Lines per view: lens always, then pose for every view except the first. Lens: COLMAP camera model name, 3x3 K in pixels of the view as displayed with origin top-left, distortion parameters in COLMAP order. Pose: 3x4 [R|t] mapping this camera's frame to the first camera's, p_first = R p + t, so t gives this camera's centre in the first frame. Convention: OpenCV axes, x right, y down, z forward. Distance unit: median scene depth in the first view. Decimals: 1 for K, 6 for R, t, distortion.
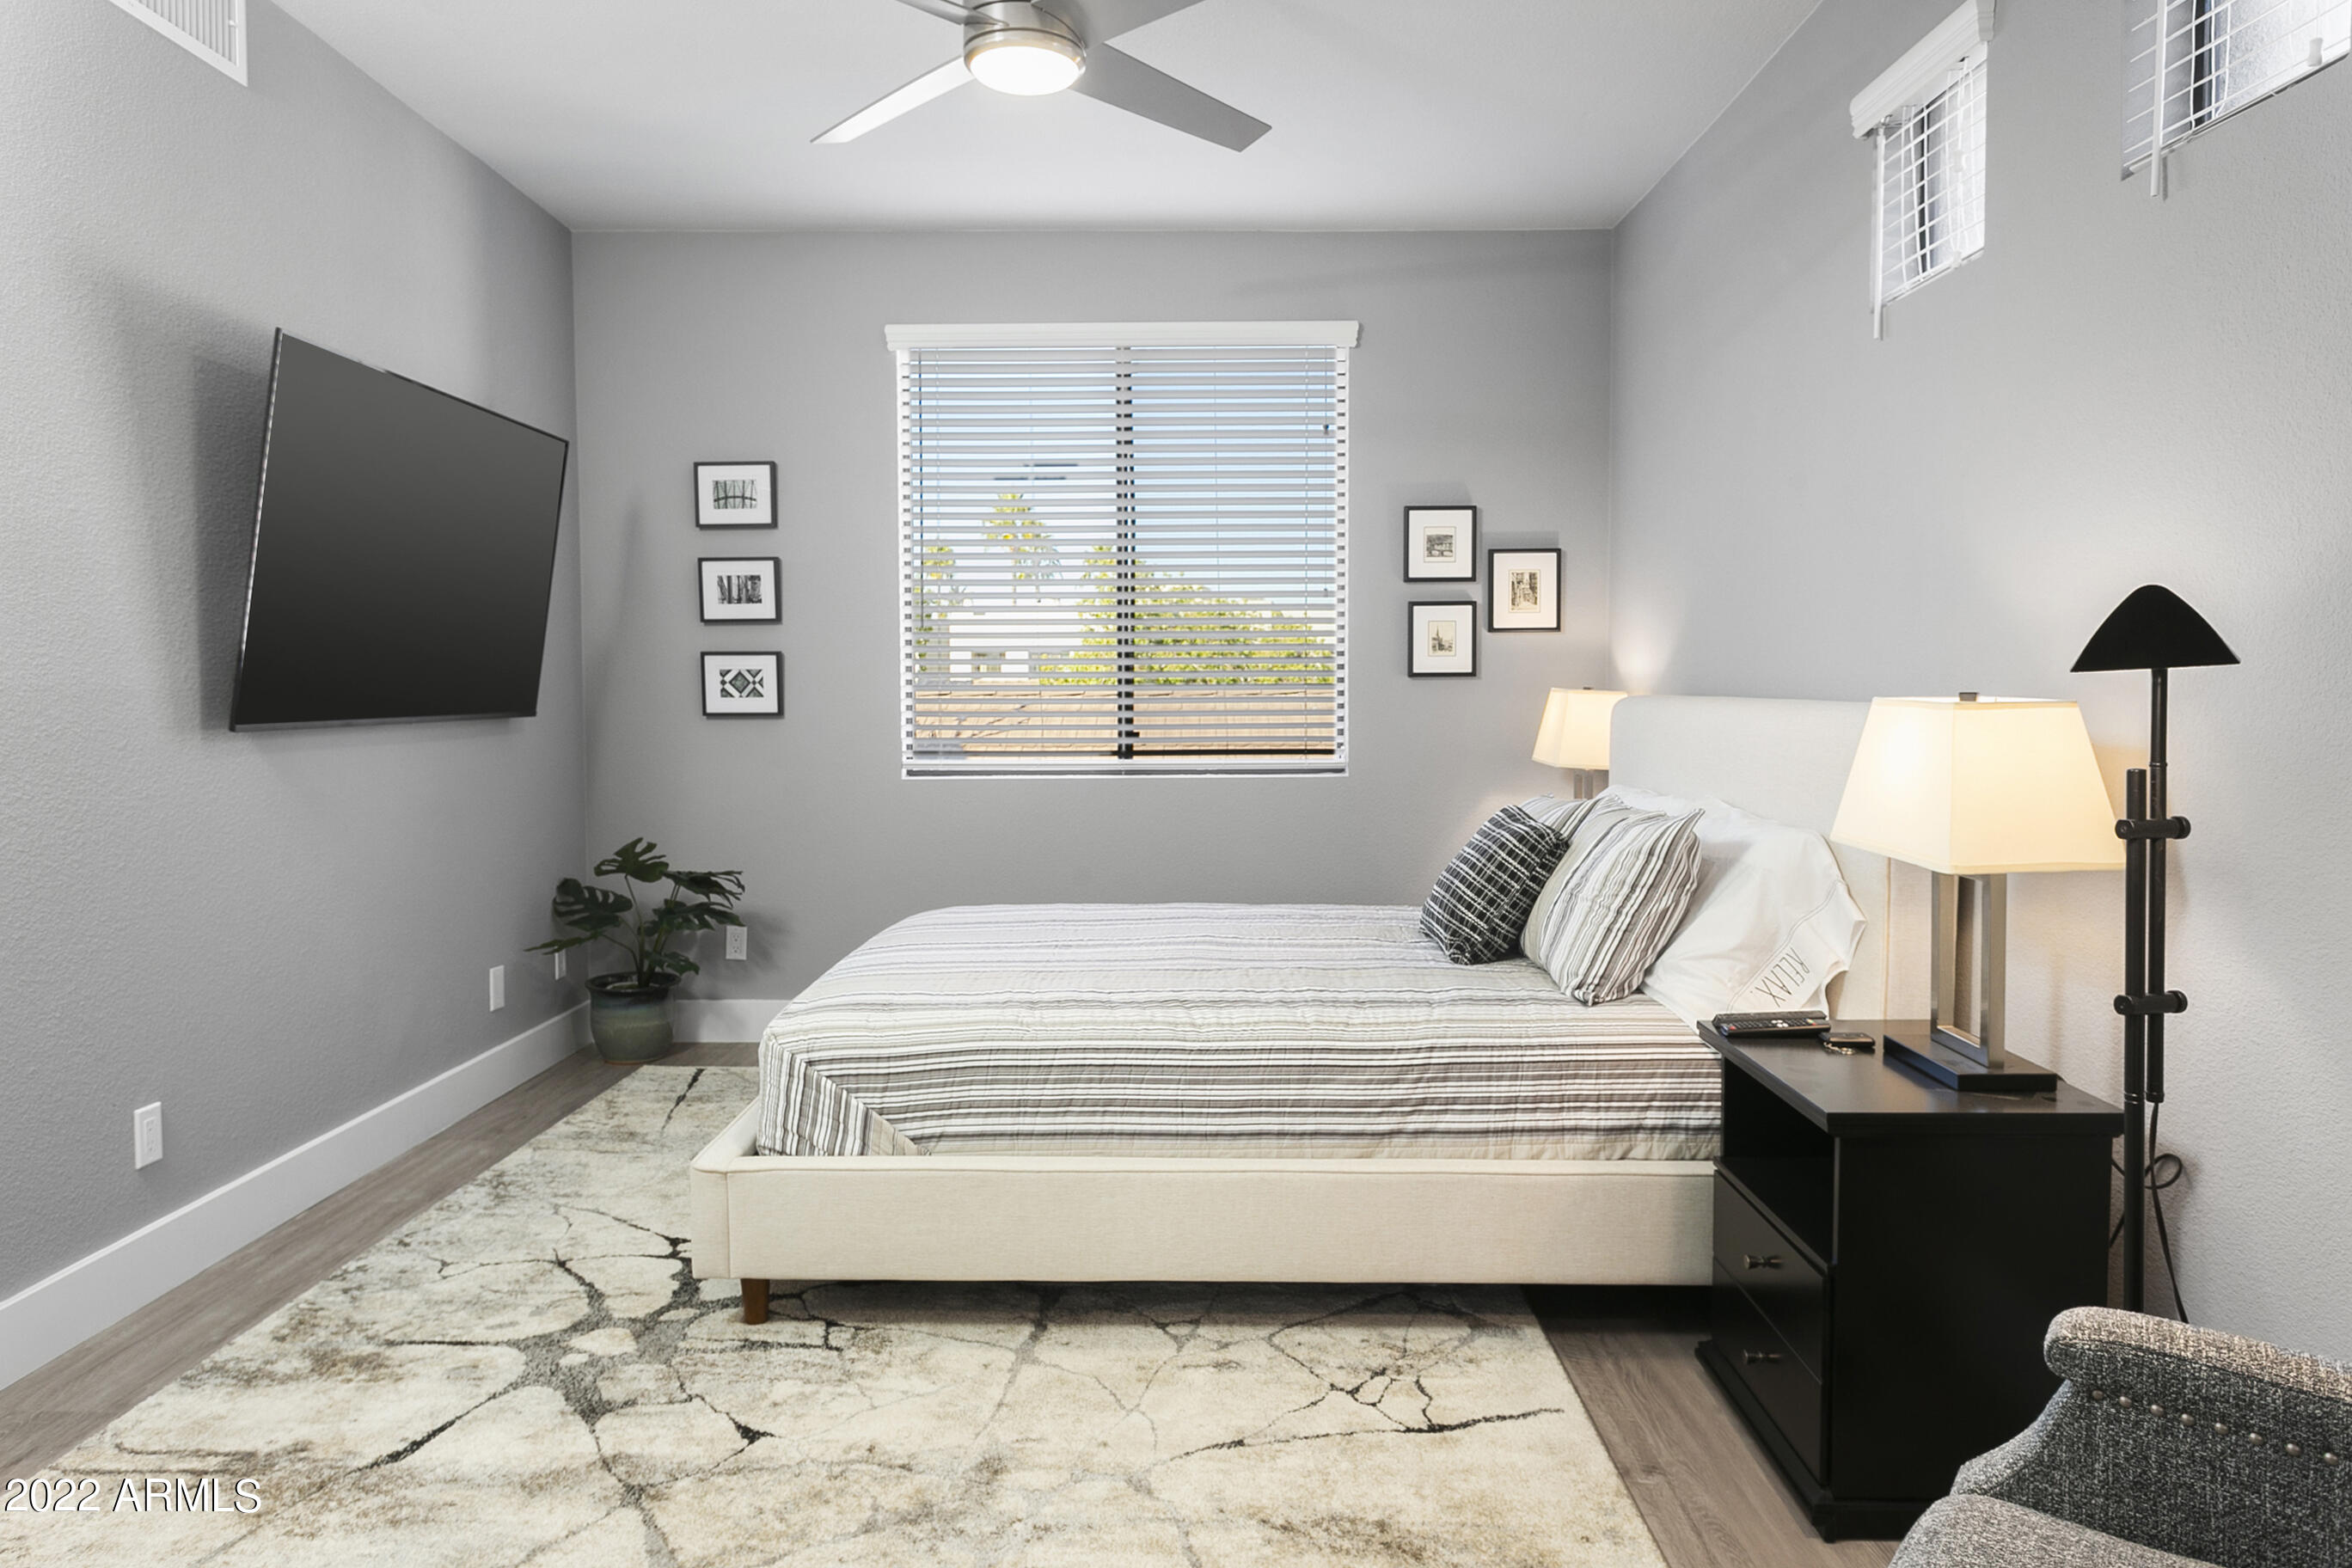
lens RADIAL K [[1509.8, 0, 1180.4], [0, 1509.8, 771.7], [0, 0, 1]] dist [-0.008092, 0.000455]
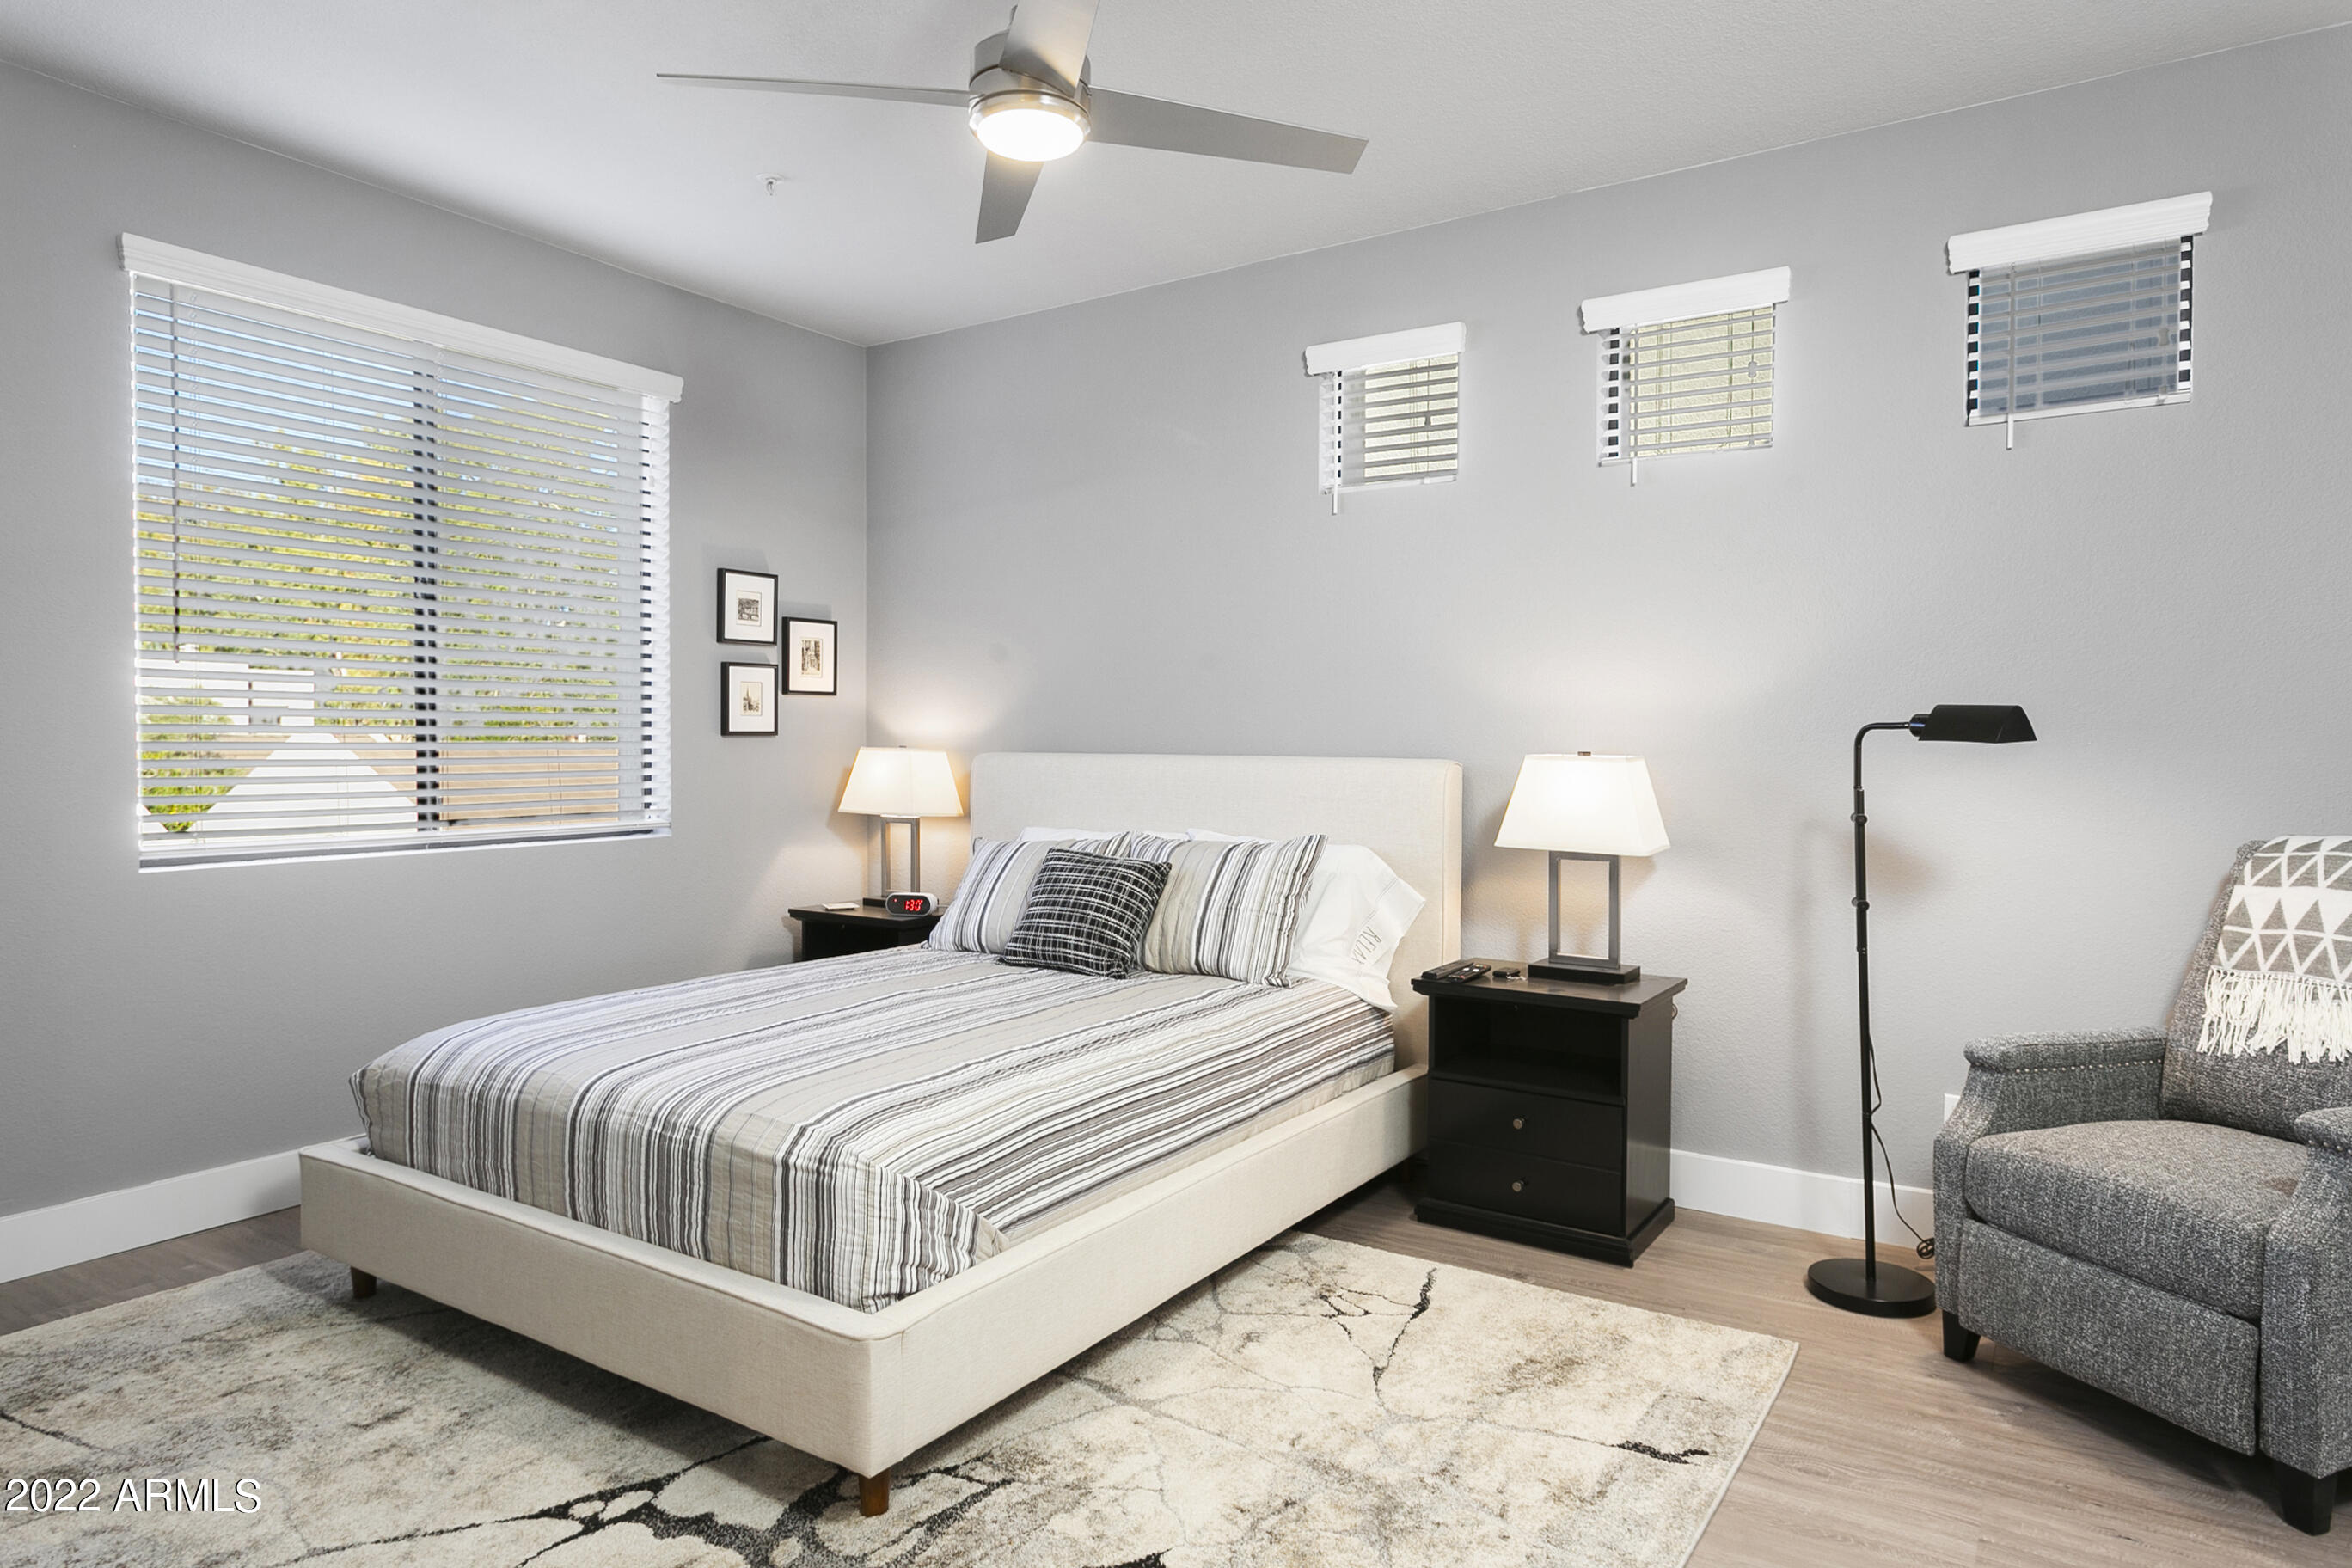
lens RADIAL K [[1371.7, 0, 1180.1], [0, 1371.7, 775.0], [0, 0, 1]] dist [-0.011515, 0.007222]
pose [[0.545400, -0.015395, 0.838034, -0.689014], [0.043279, 0.999015, -0.009815, -0.020858], [-0.837058, 0.041622, 0.545529, 0.365206]]
